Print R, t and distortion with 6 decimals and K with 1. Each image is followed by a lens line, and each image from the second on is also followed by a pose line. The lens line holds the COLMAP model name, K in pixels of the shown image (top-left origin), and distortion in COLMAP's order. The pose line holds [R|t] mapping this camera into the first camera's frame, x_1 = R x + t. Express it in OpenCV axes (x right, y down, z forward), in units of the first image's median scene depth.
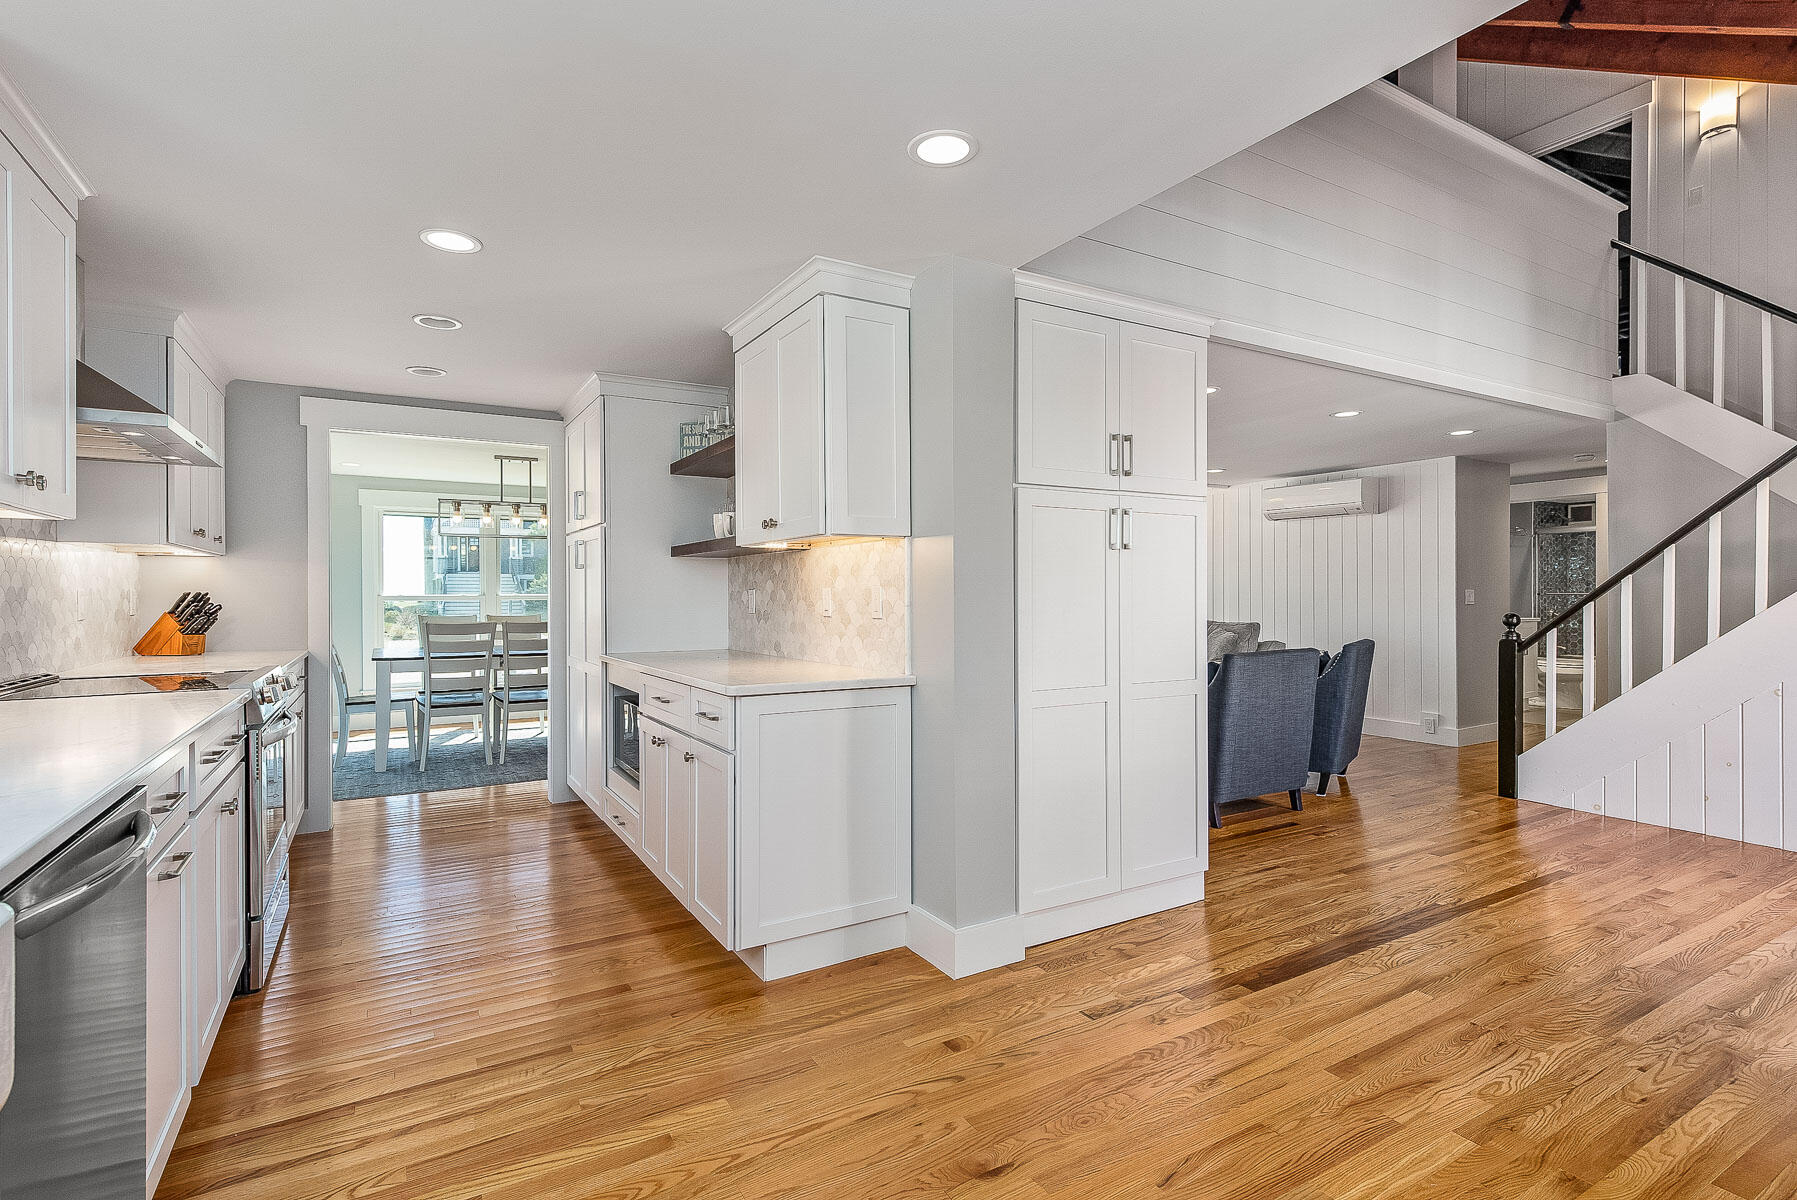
lens RADIAL K [[851.8, 0, 896.1], [0, 851.8, 607.7], [0, 0, 1]] dist [0.017036, 0.000010]
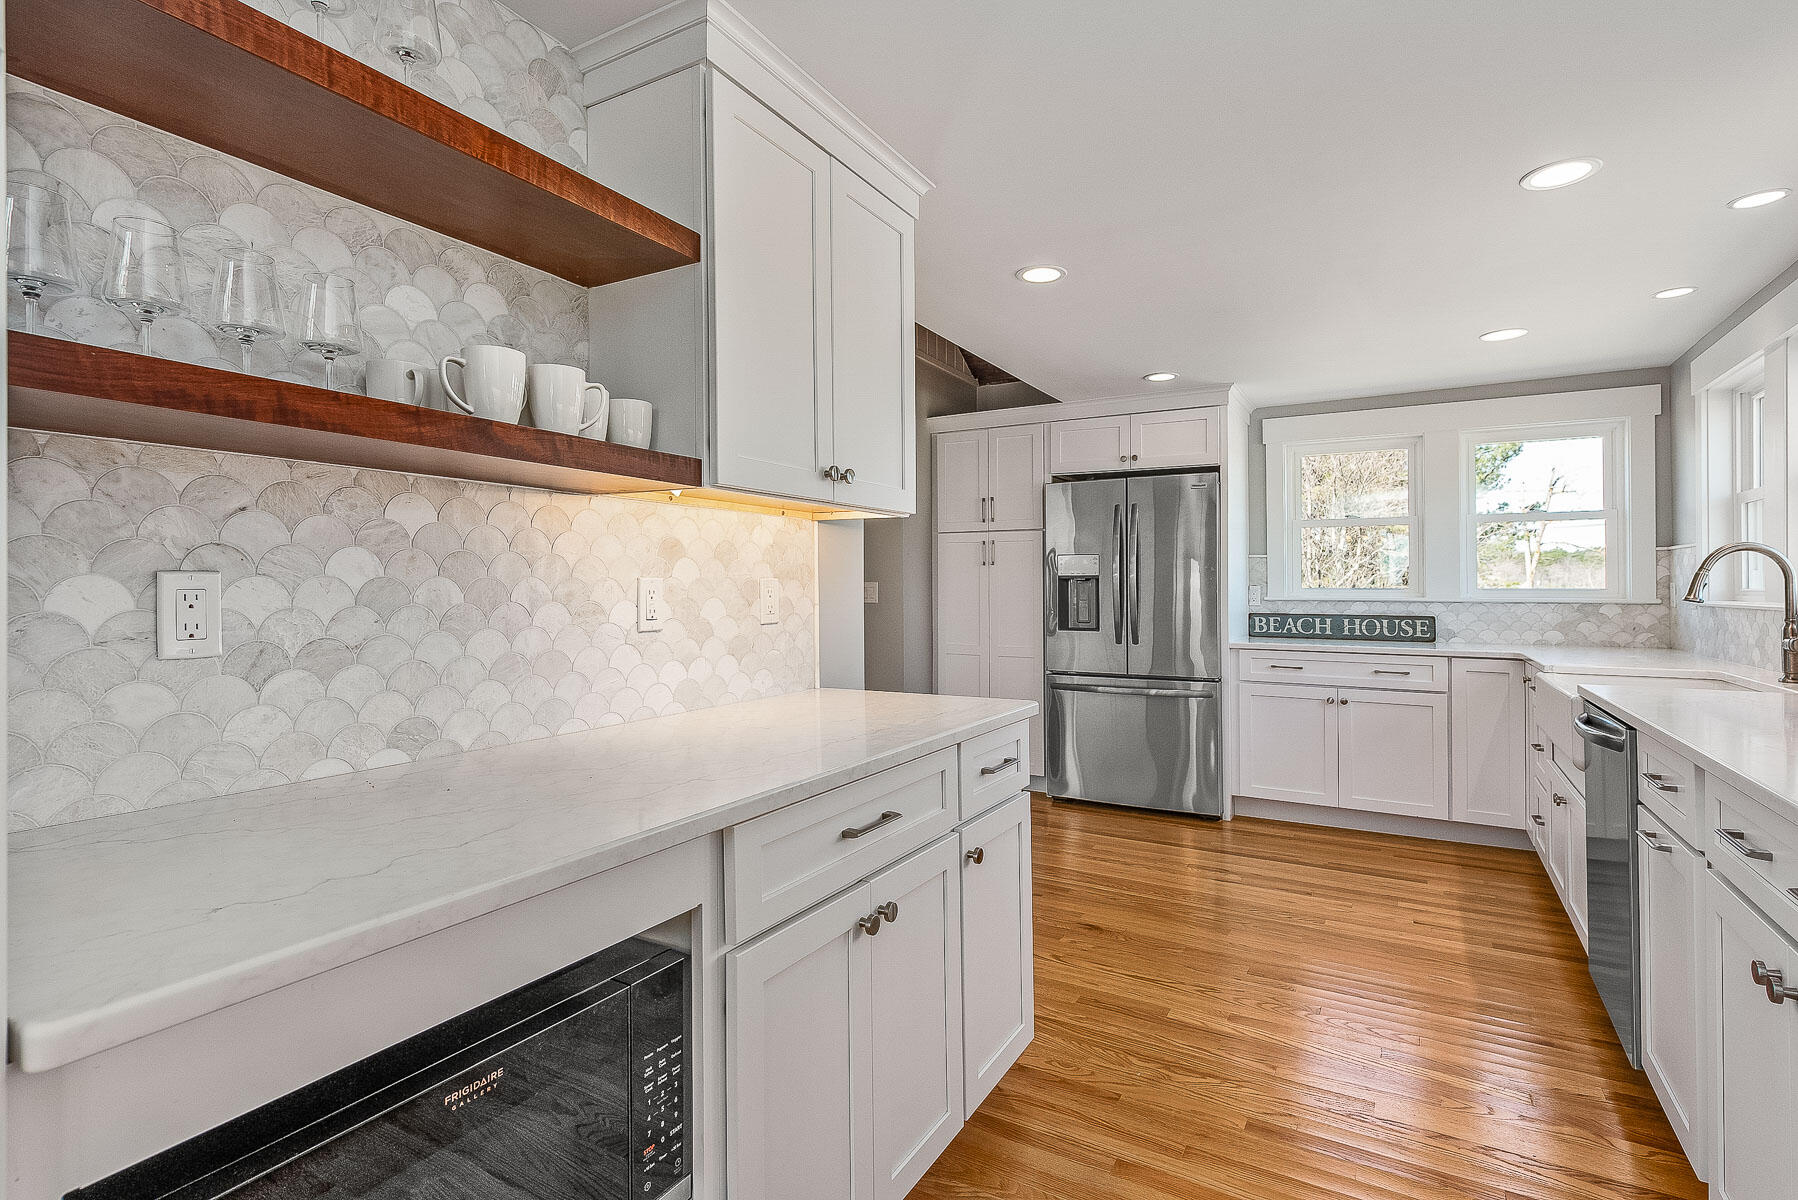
lens RADIAL K [[883.2, 0, 902.9], [0, 883.2, 585.7], [0, 0, 1]] dist [0.014681, -0.005278]
pose [[-0.496104, 0.005258, 0.868247, -0.480192], [0.014735, 0.999889, 0.002364, -0.012714], [-0.868138, 0.013966, -0.496126, 0.848208]]
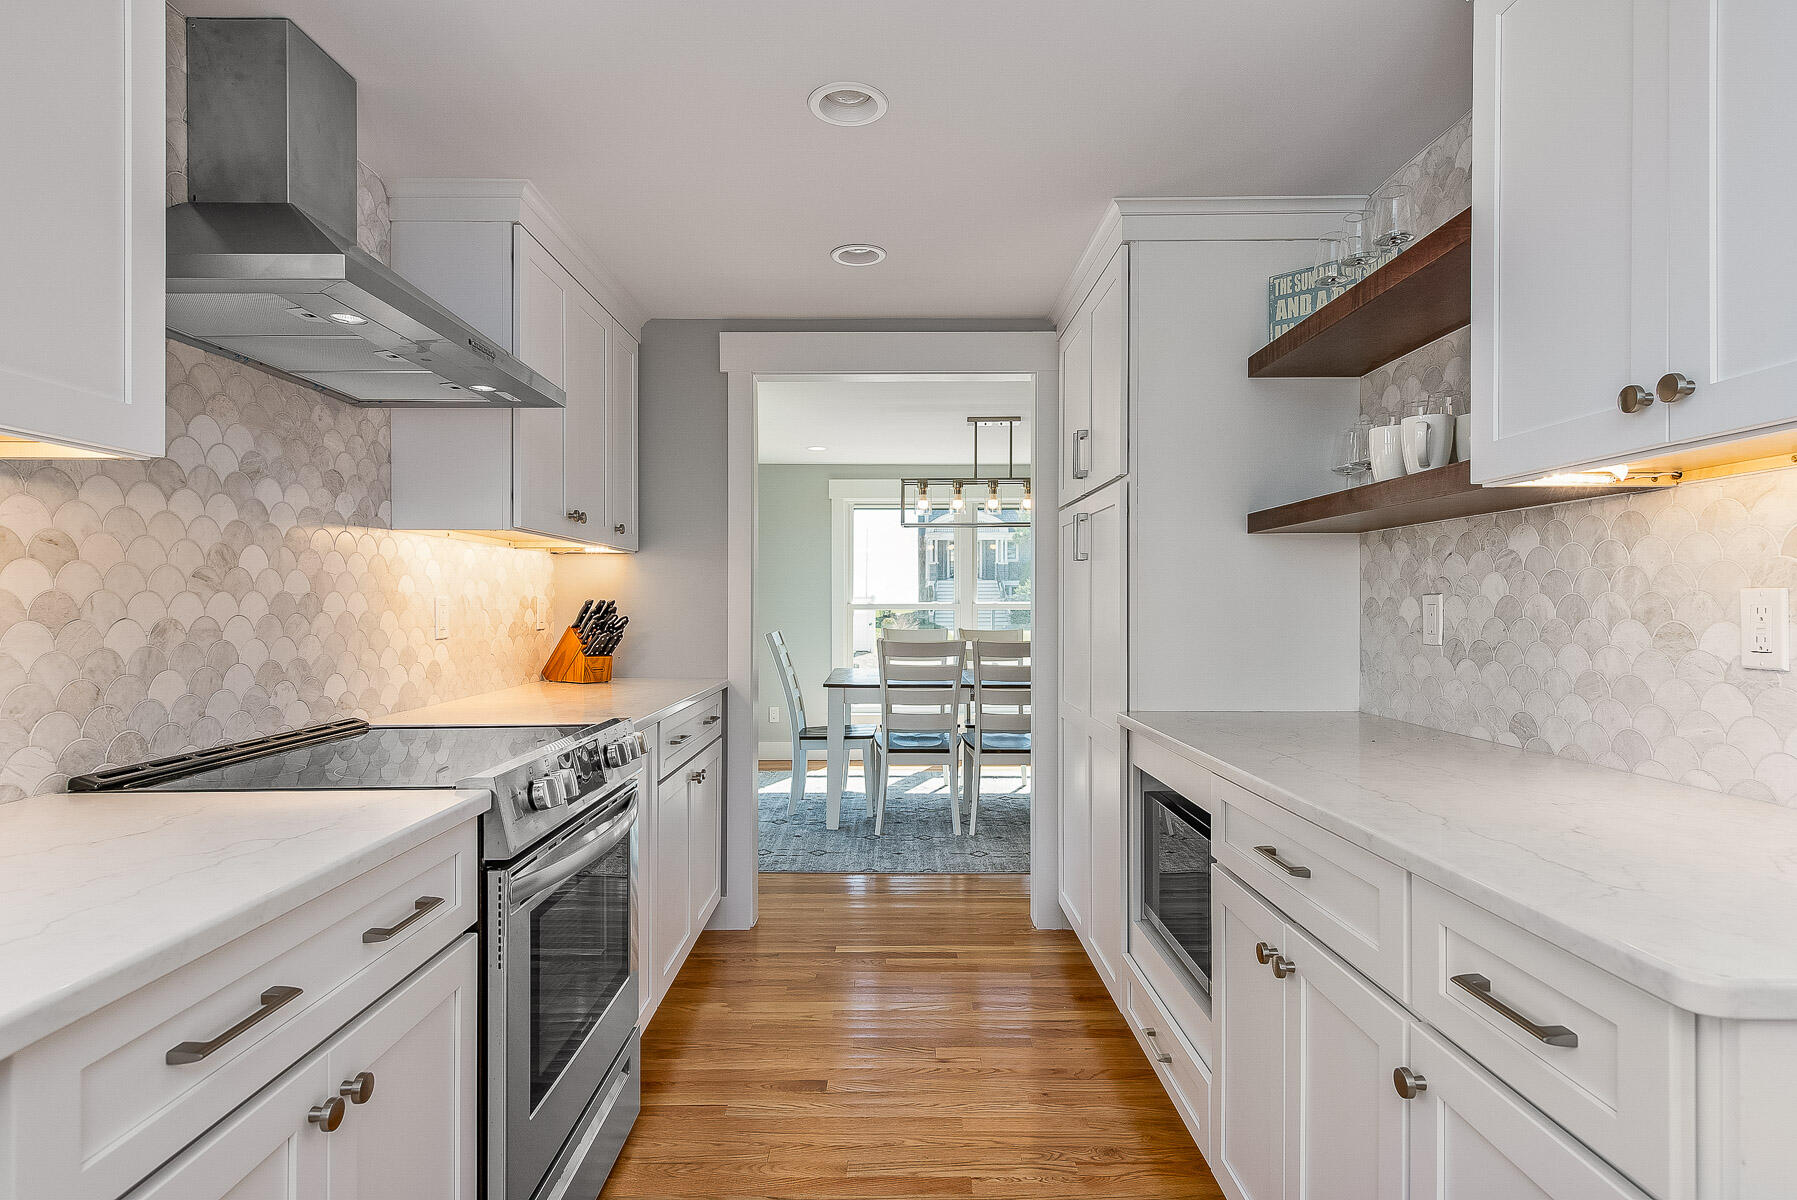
lens RADIAL K [[953.5, 0, 899.6], [0, 953.5, 604.6], [0, 0, 1]] dist [-0.000876, -0.000315]
pose [[0.865093, 0.002443, -0.501606, -0.144223], [-0.008765, 0.999909, -0.010245, -0.006838], [0.501535, 0.013260, 0.865036, 0.355680]]
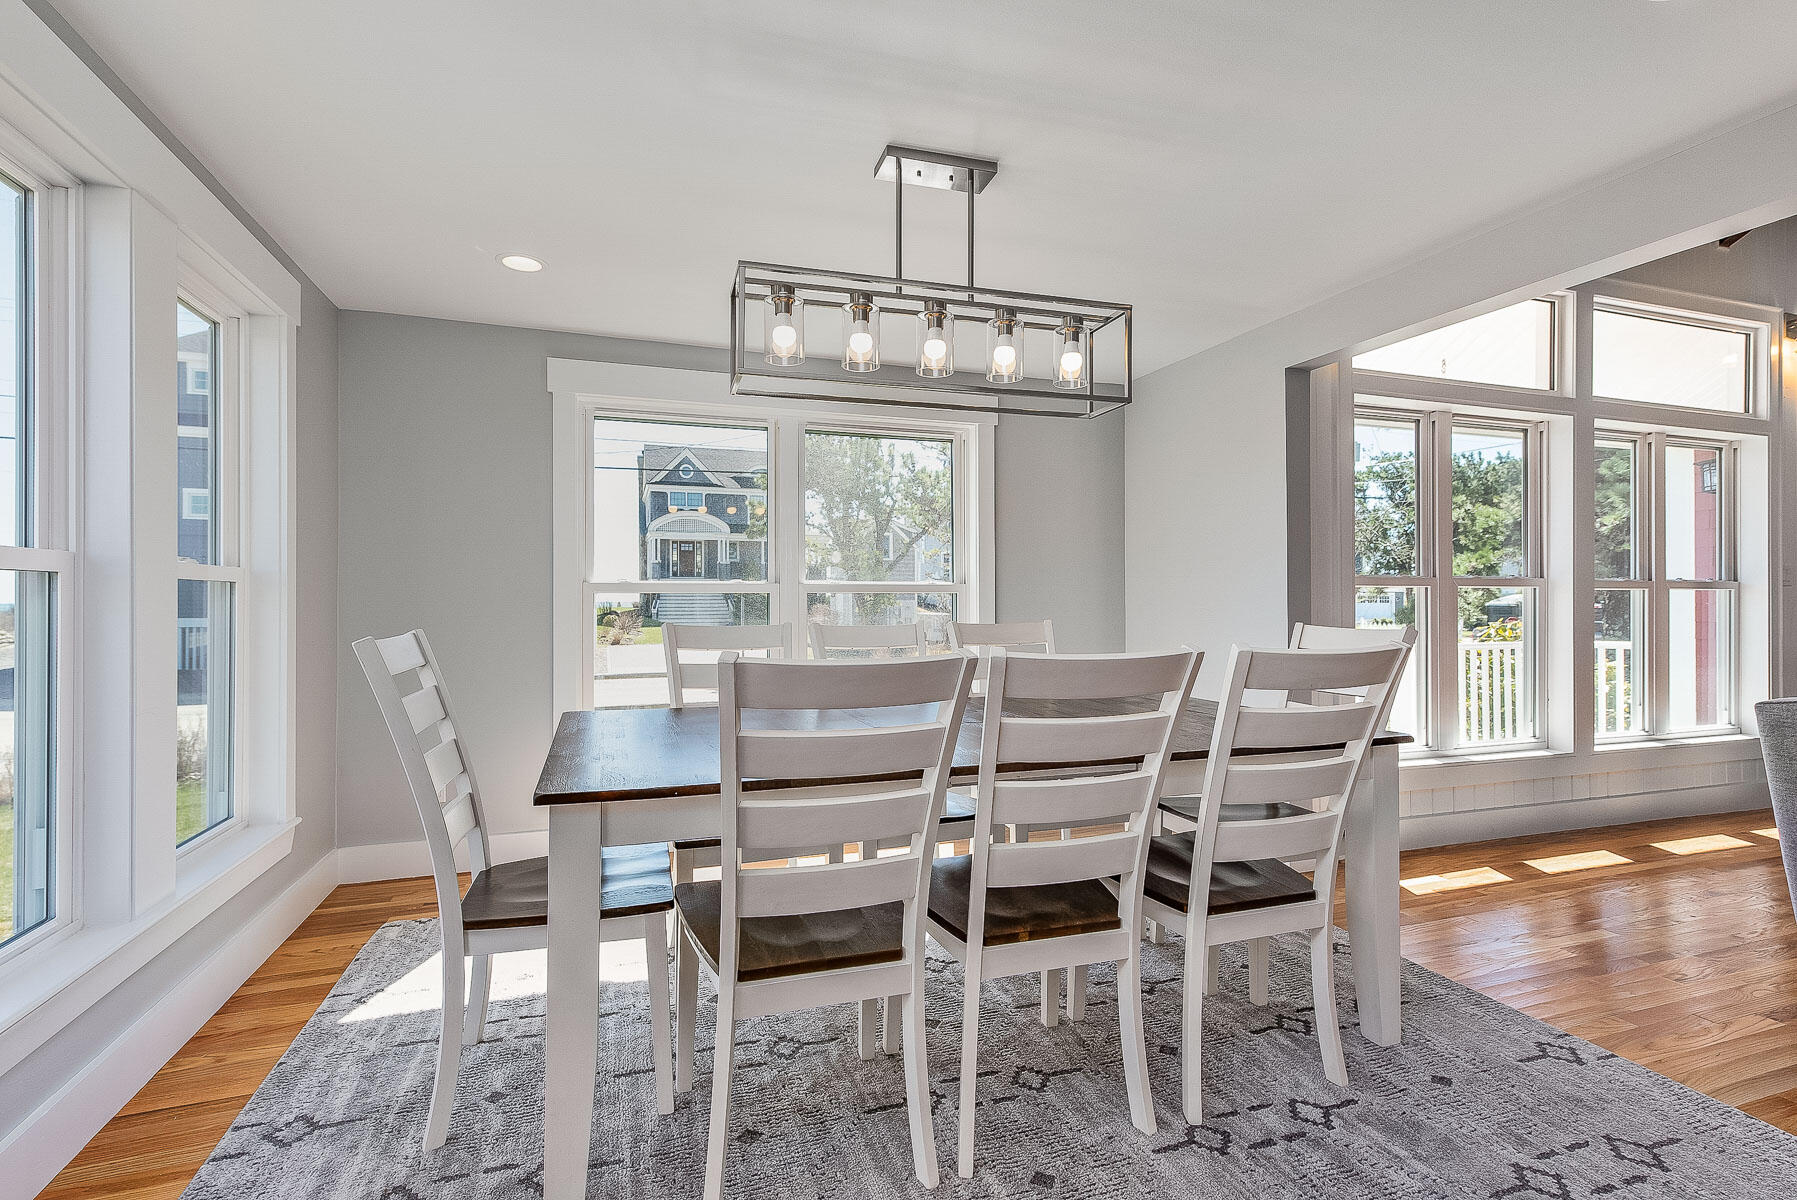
lens RADIAL K [[851.8, 0, 889.2], [0, 851.8, 596.7], [0, 0, 1]] dist [0.017036, 0.000010]
pose [[0.976611, -0.001556, -0.215009, -0.563590], [-0.002636, 0.999812, -0.019209, 0.004361], [0.214999, 0.019327, 0.976423, 0.962821]]
